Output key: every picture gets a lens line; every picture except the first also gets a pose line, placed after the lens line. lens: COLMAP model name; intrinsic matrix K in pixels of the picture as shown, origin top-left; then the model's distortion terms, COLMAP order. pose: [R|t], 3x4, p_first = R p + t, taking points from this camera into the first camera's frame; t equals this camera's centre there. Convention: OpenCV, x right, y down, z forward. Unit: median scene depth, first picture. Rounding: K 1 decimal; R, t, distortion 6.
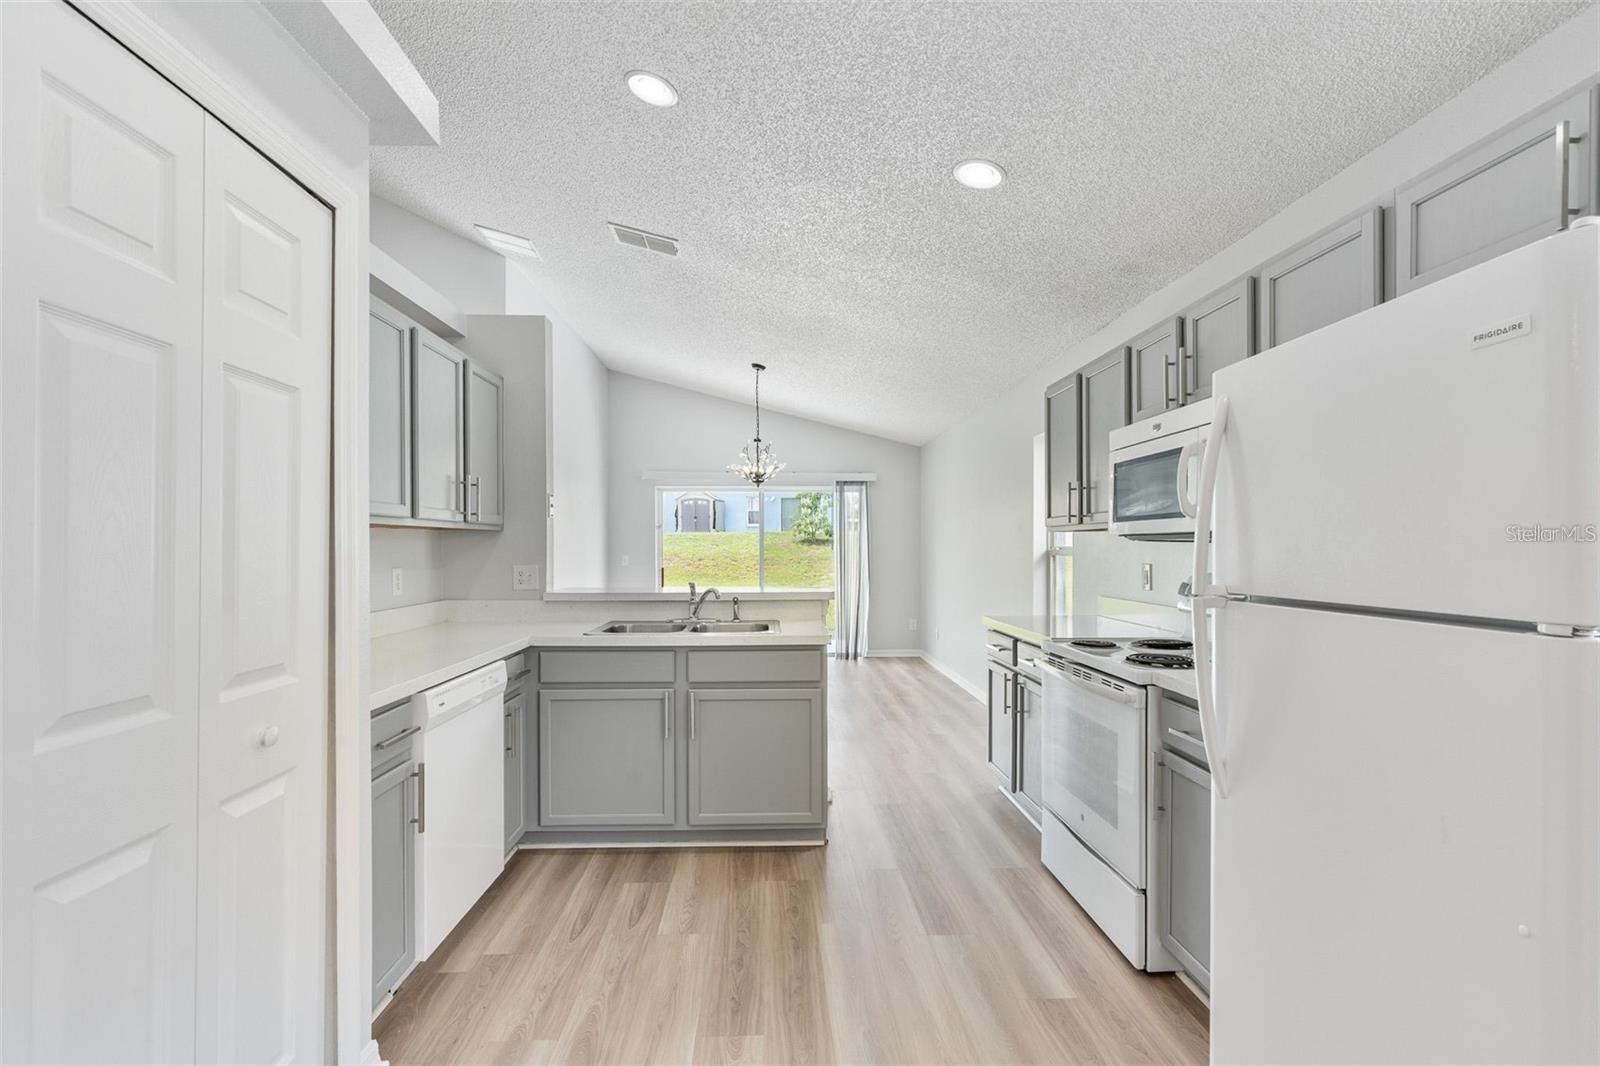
lens RADIAL K [[738.0, 0, 777.0], [0, 738.0, 552.5], [0, 0, 1]] dist [-0.000447, -0.000090]
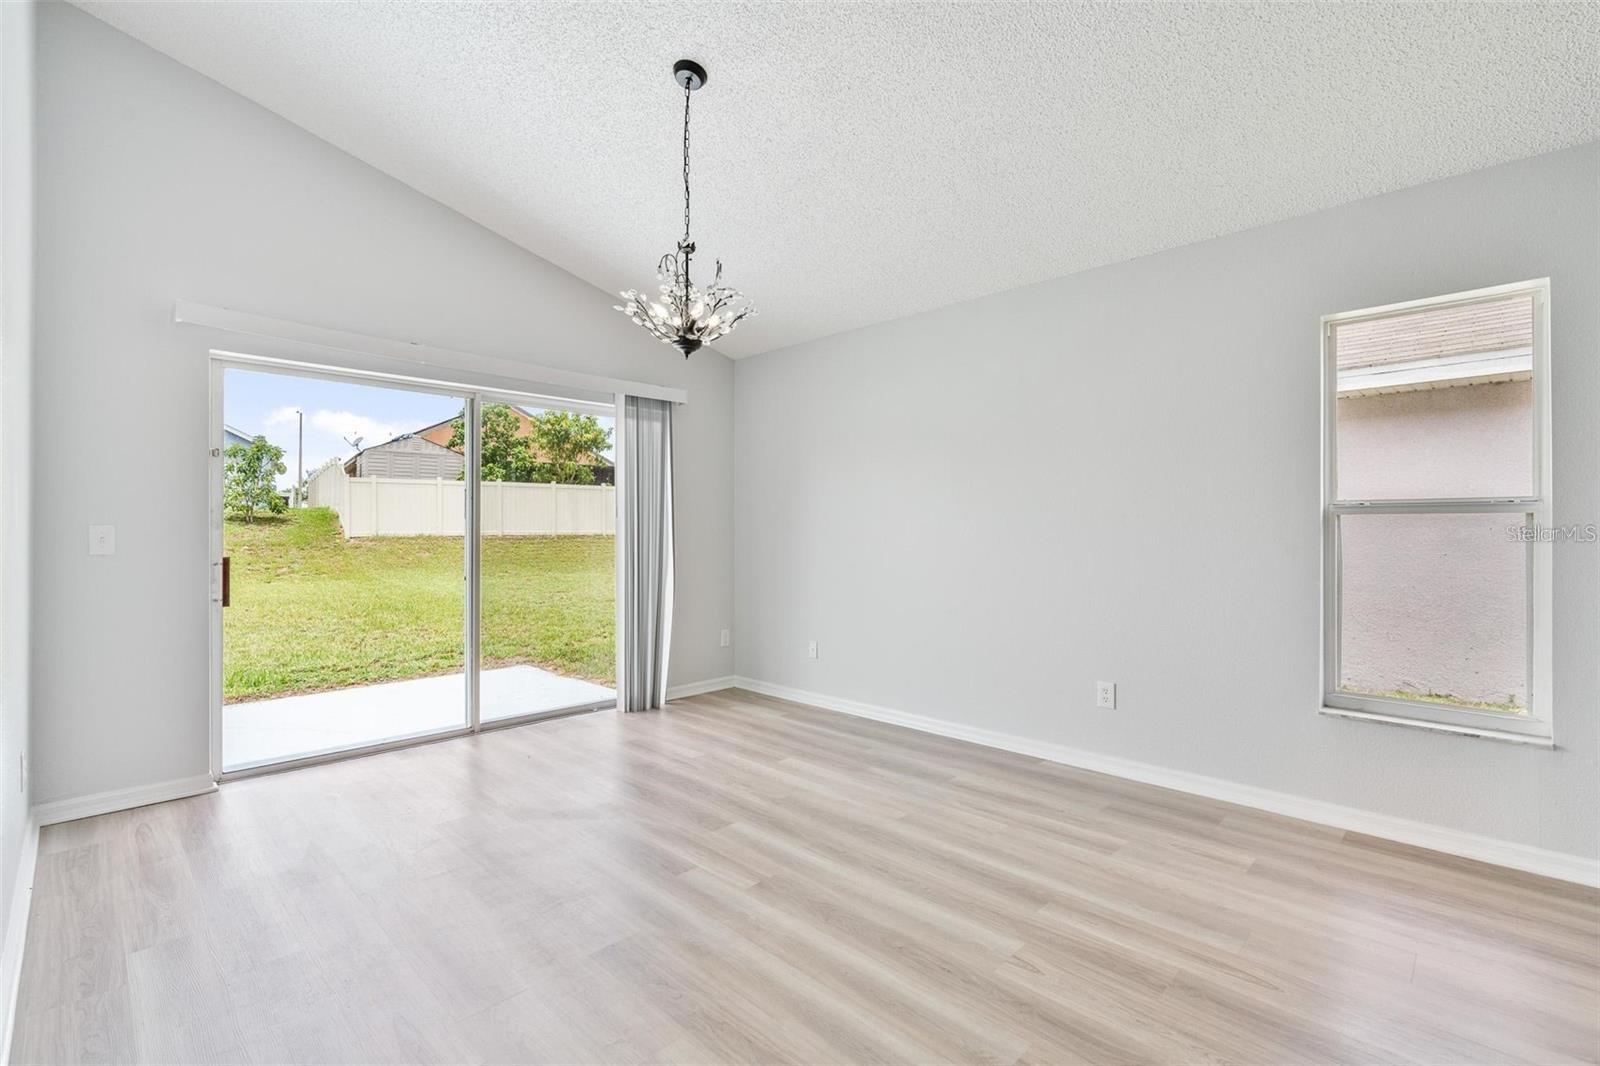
lens RADIAL K [[734.9, 0, 809.4], [0, 734.9, 532.1], [0, 0, 1]] dist [-0.001444, -0.000230]
pose [[0.717106, 0.003019, 0.696957, -0.056208], [0.002613, 0.999972, -0.007020, 0.003006], [-0.696959, 0.006856, 0.717078, 0.136490]]
